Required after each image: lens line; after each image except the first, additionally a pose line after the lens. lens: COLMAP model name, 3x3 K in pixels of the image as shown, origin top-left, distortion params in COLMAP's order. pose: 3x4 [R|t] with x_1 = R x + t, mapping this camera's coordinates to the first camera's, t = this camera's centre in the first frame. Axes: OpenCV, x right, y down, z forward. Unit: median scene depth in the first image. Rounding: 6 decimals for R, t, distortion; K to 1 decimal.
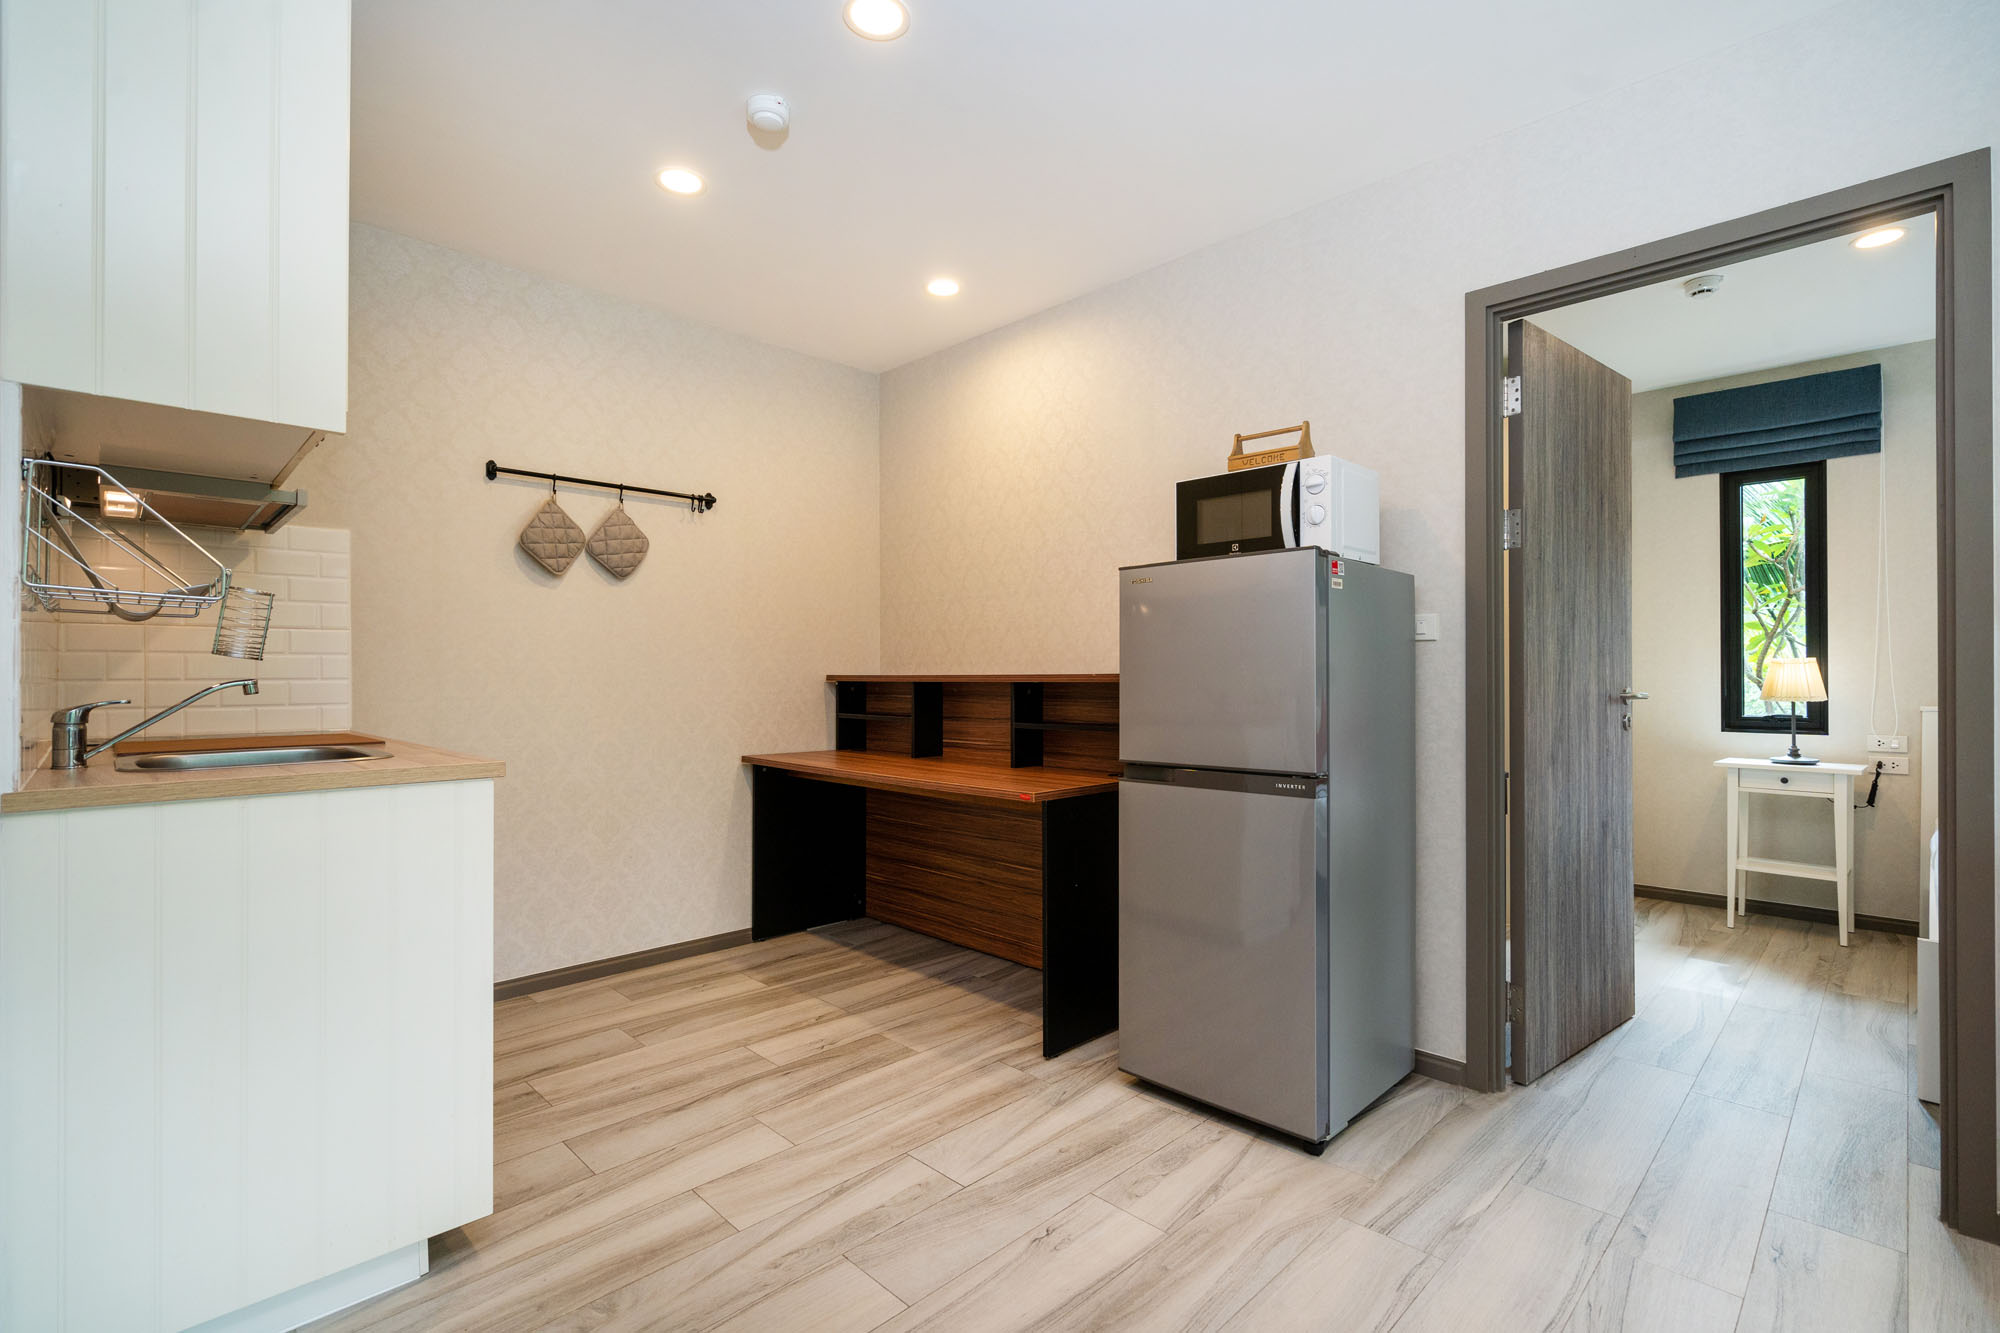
lens RADIAL K [[912.7, 0, 986.1], [0, 912.7, 668.4], [0, 0, 1]] dist [-0.000420, -0.000773]
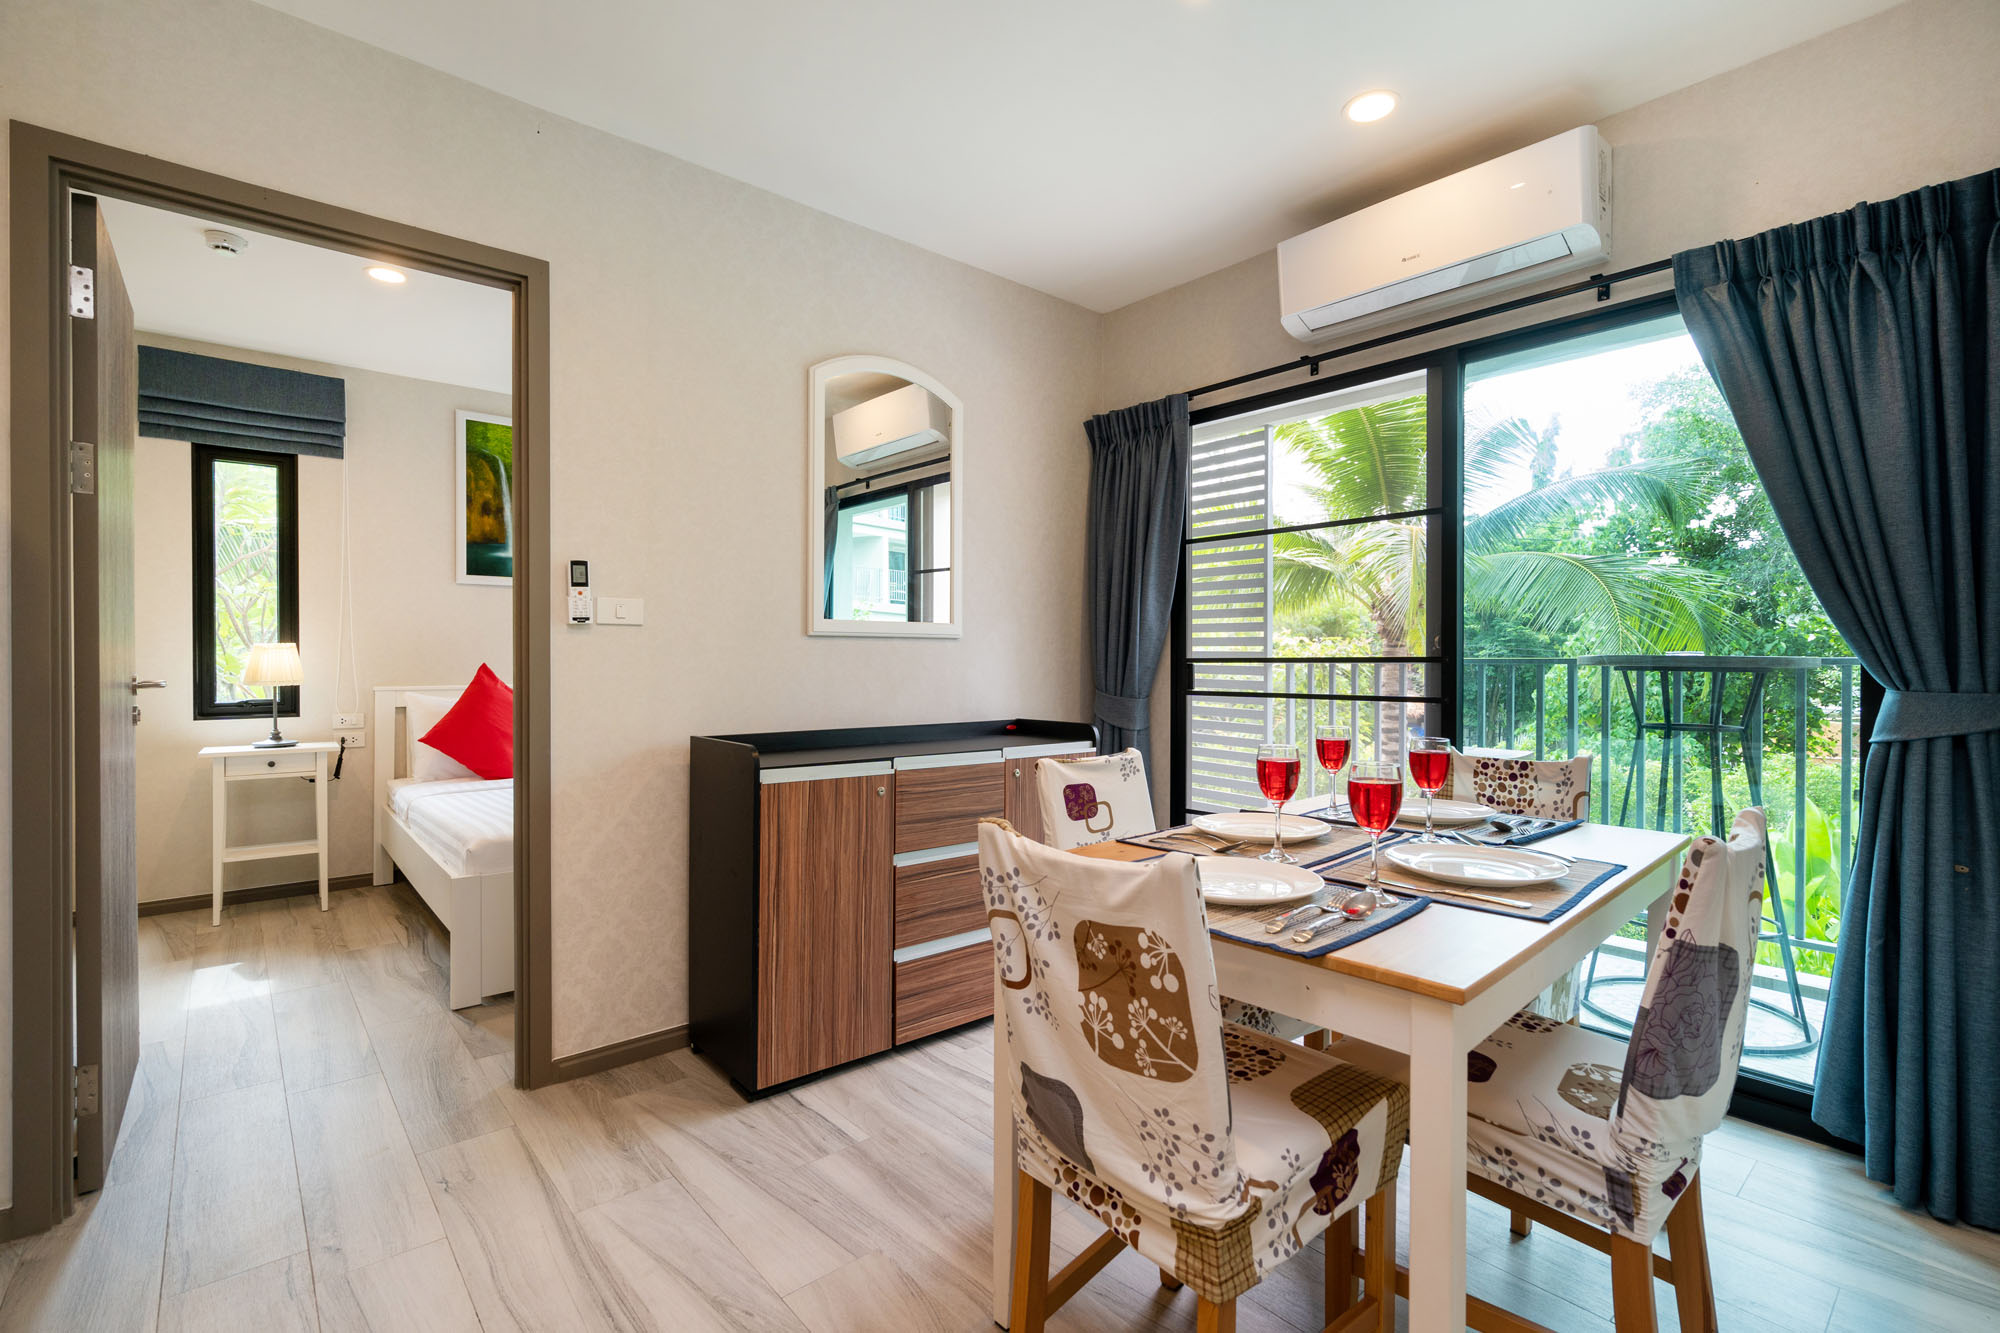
lens RADIAL K [[912.7, 0, 1019.3], [0, 912.7, 656.4], [0, 0, 1]] dist [-0.000420, -0.000773]
pose [[0.058791, -0.001881, 0.998269, -0.085812], [0.000061, 0.999998, 0.001881, 0.001884], [-0.998270, -0.000050, 0.058791, 0.114392]]
